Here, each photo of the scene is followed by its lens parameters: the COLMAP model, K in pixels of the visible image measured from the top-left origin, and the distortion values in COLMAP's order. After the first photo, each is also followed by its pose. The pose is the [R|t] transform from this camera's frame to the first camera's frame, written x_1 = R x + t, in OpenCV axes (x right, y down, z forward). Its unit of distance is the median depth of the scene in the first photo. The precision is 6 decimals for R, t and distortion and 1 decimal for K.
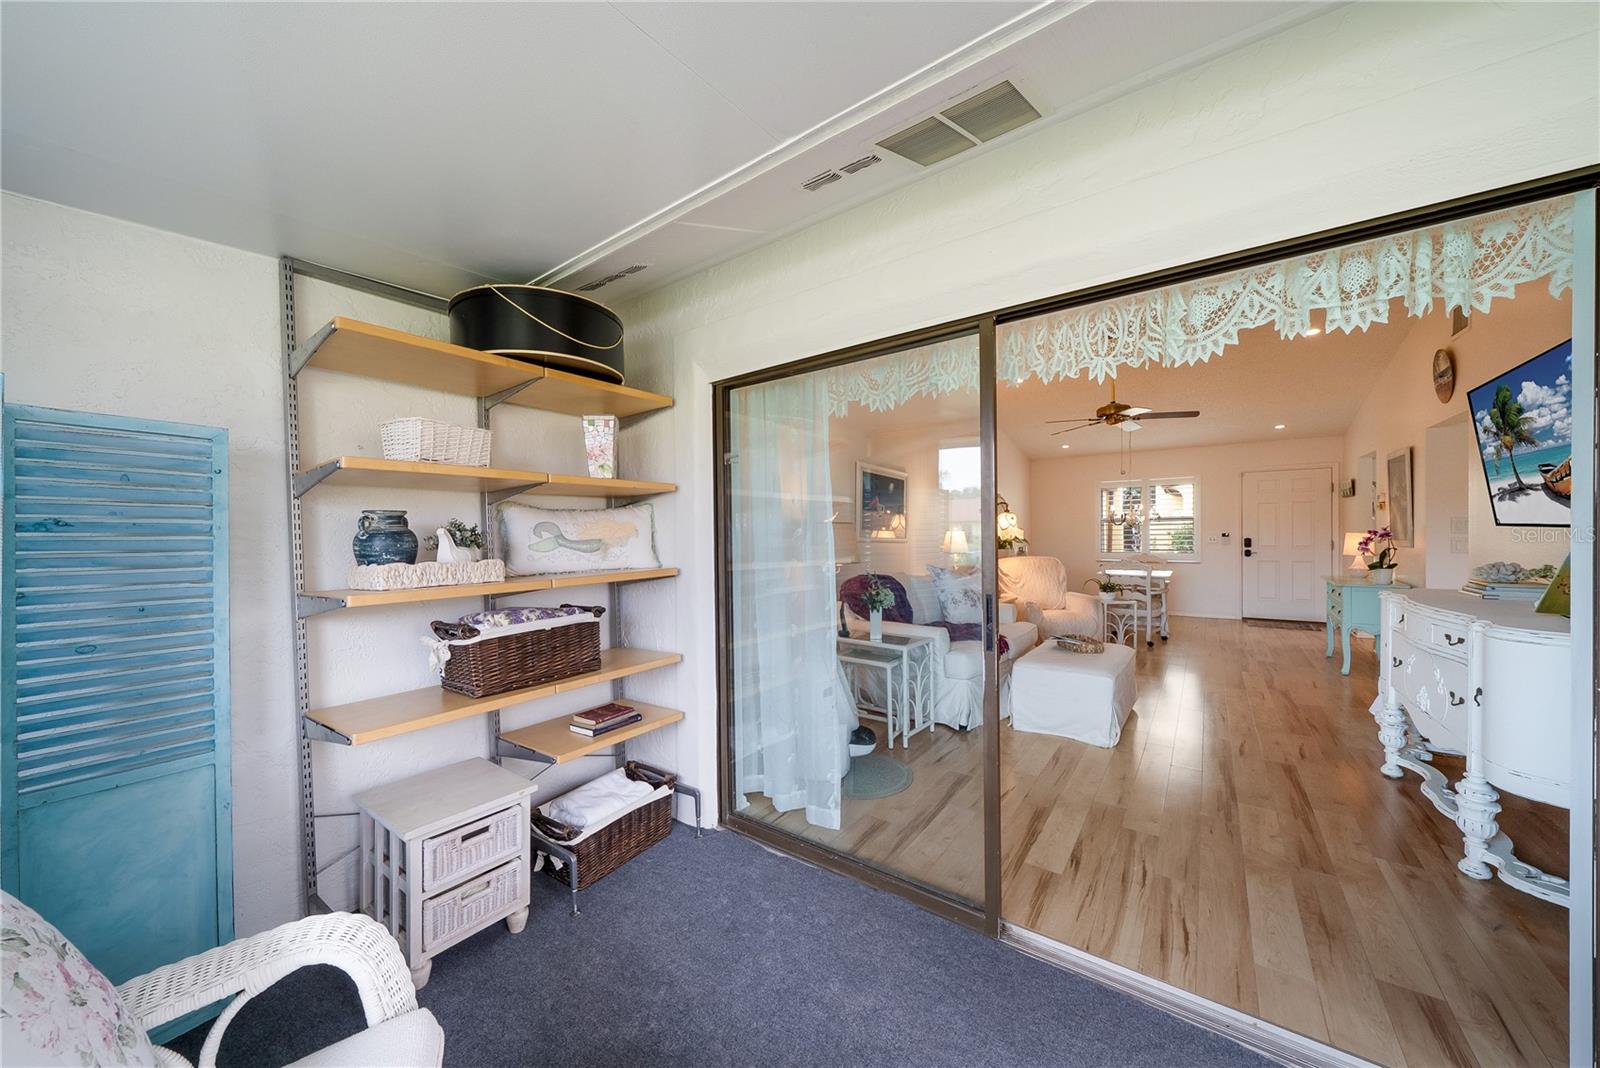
lens RADIAL K [[543.4, 0, 826.4], [0, 543.4, 538.3], [0, 0, 1]] dist [0.038209, -0.019453]
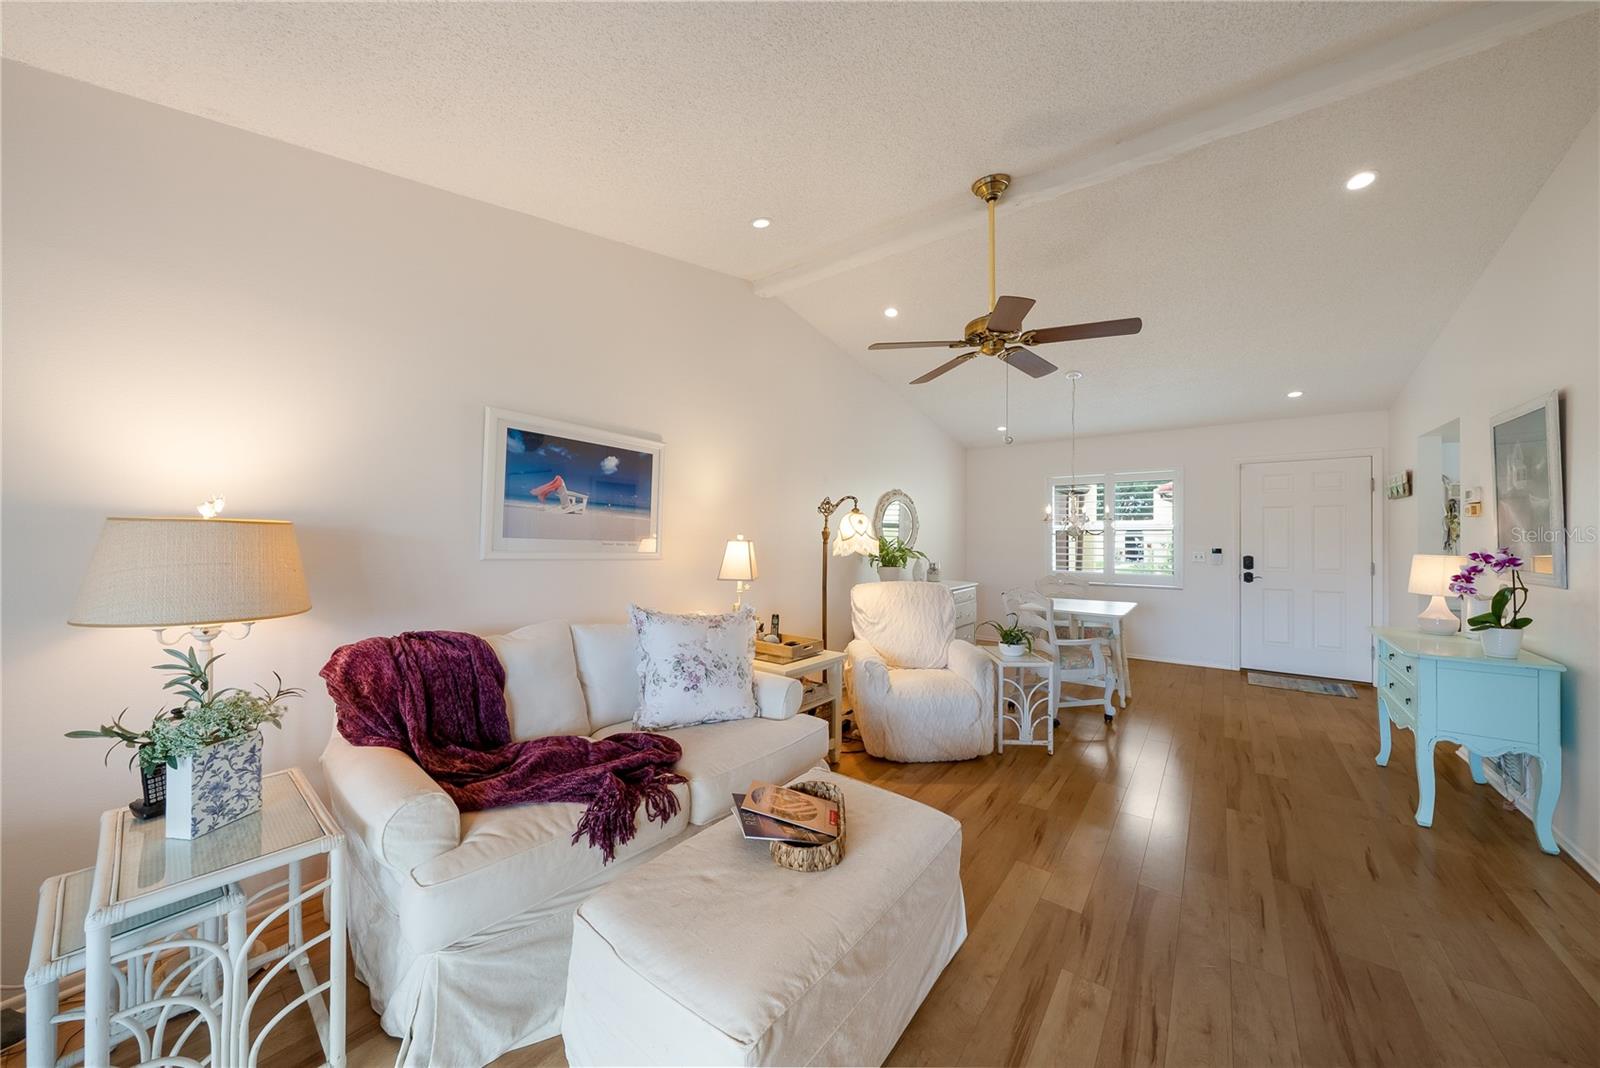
lens RADIAL K [[546.4, 0, 800.0], [0, 546.4, 534.0], [0, 0, 1]] dist [-0.002079, -0.000126]
pose [[0.998778, 0.015234, -0.047009, 0.367702], [-0.015871, 0.999787, -0.013201, -0.016058], [0.046798, 0.013931, 0.998807, 0.455734]]
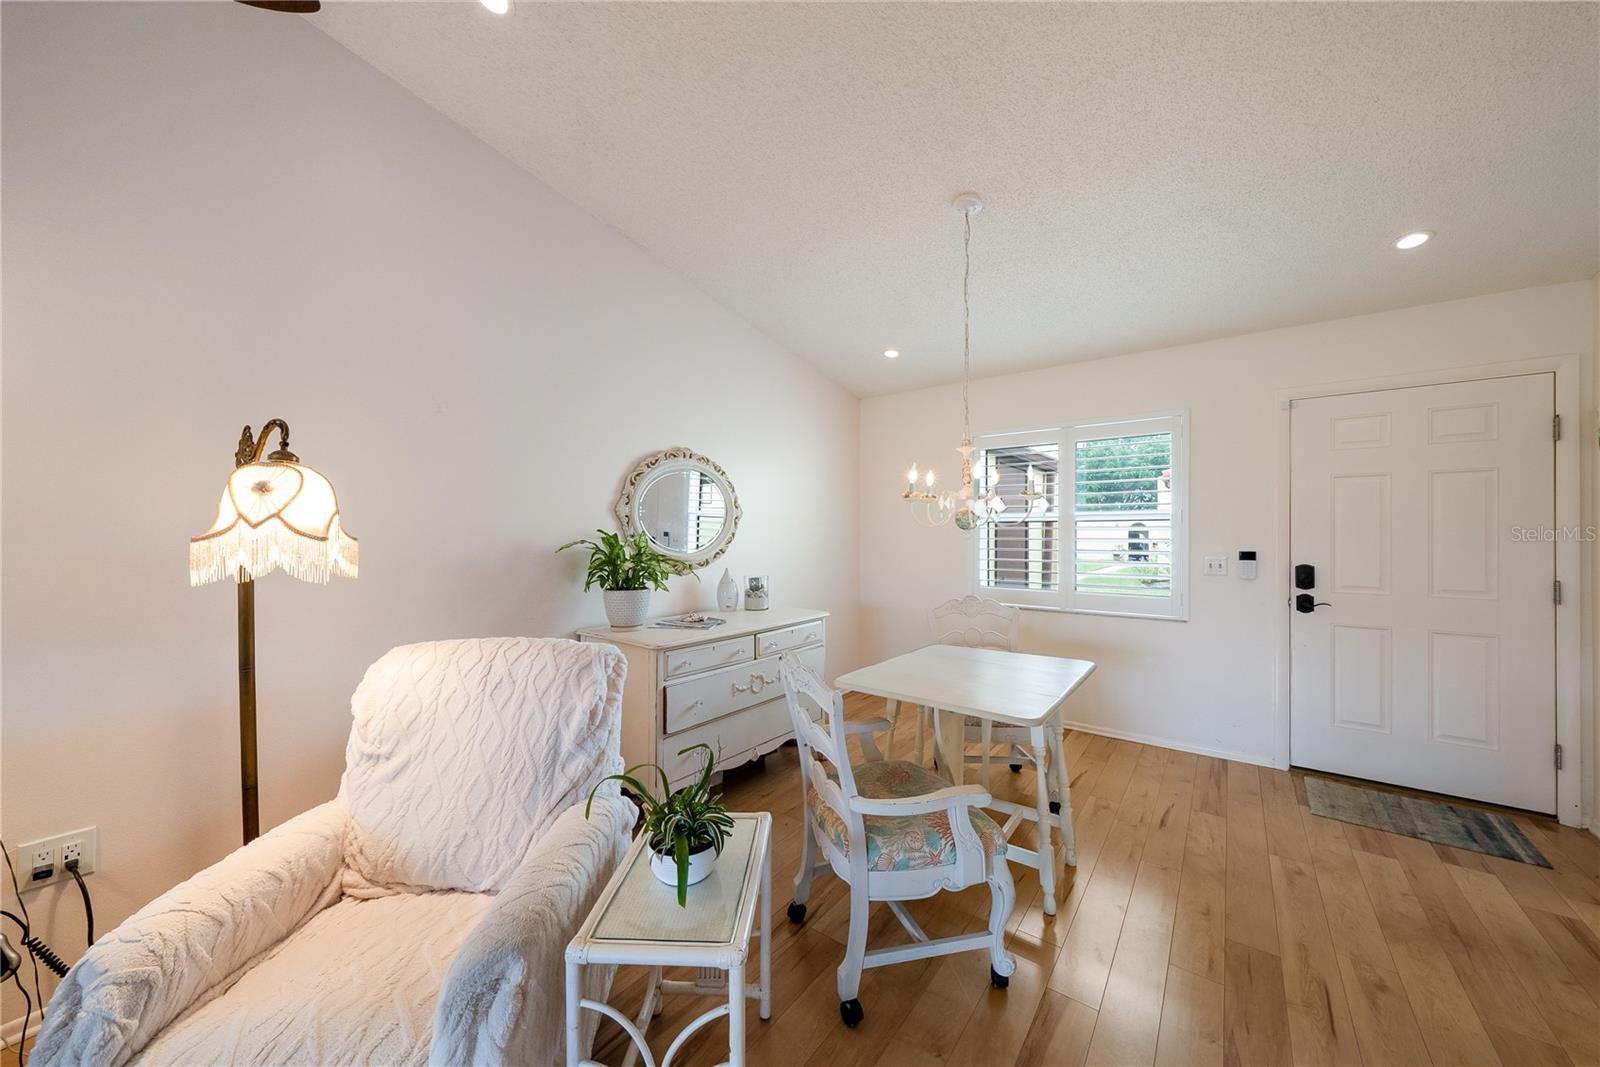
lens RADIAL K [[586.8, 0, 800.0], [0, 586.8, 533.5], [0, 0, 1]] dist [-0.000264, 0.004263]
pose [[0.999535, 0.013697, -0.027253, 0.681423], [-0.013909, 0.999874, -0.007592, -0.022937], [0.027145, 0.007967, 0.999600, 0.937454]]
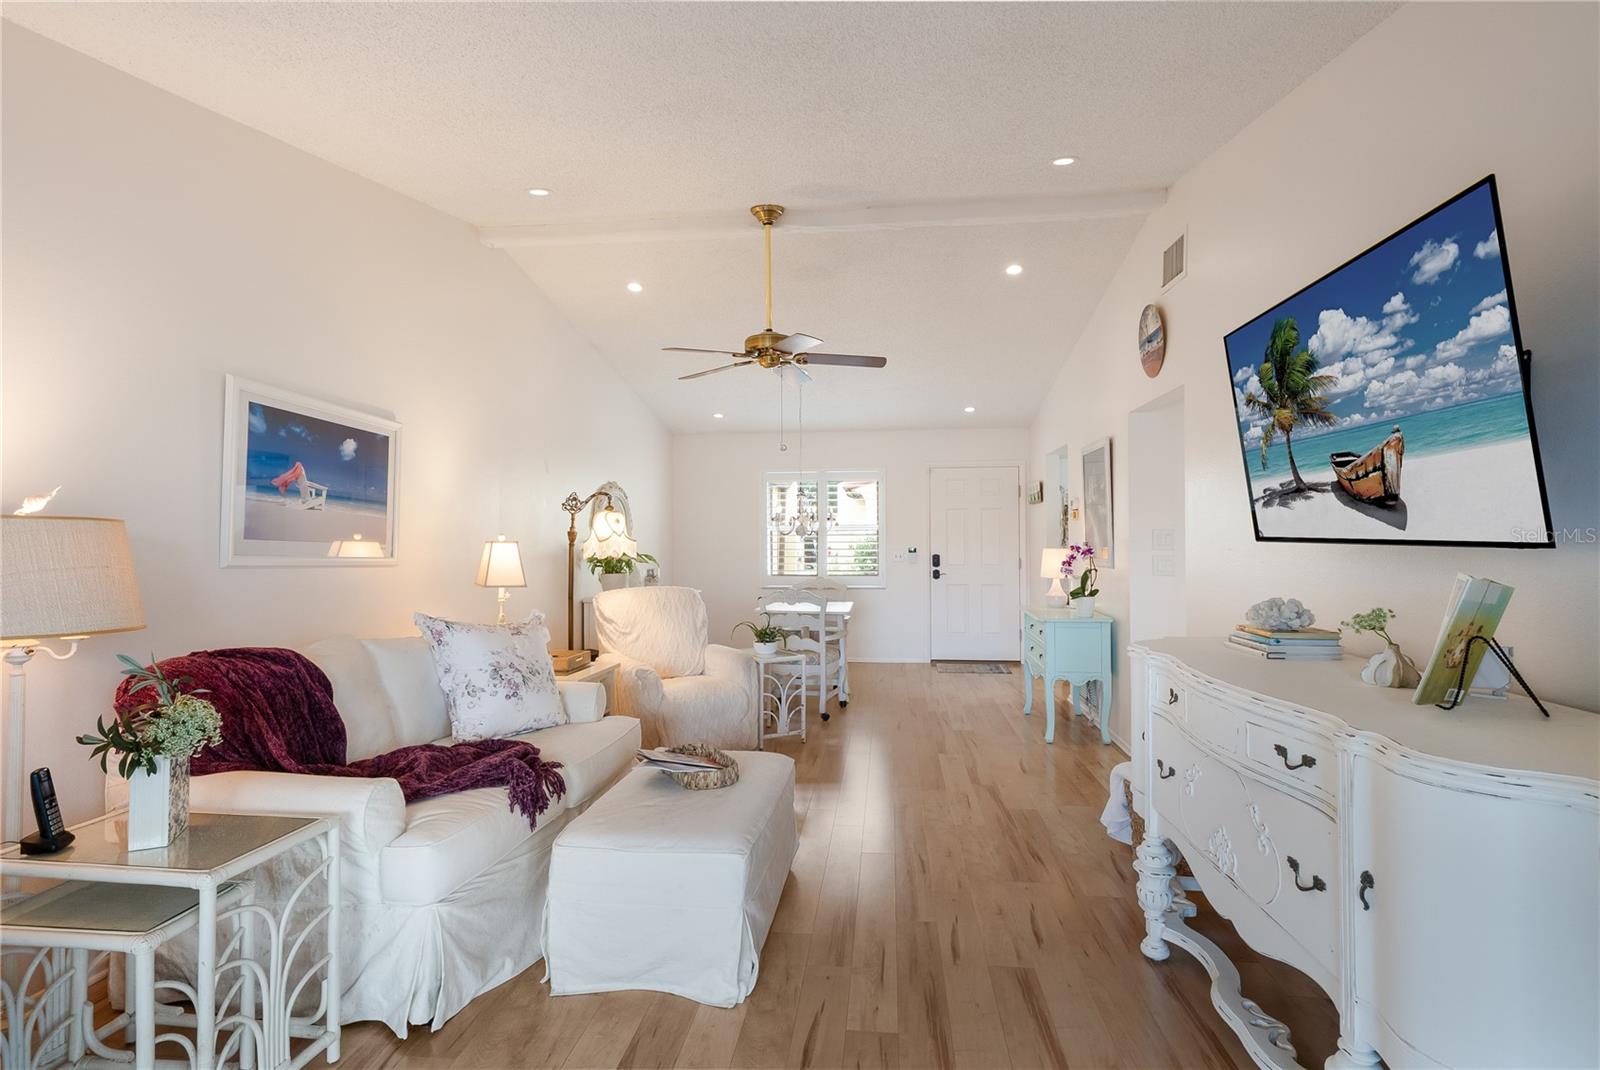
lens RADIAL K [[788.7, 0, 803.2], [0, 788.7, 525.9], [0, 0, 1]] dist [0.001713, 0.000072]
pose [[0.878517, 0.017843, 0.477378, 0.147565], [-0.003457, 0.999513, -0.030998, -0.007852], [-0.477699, 0.025582, 0.878151, 0.232377]]
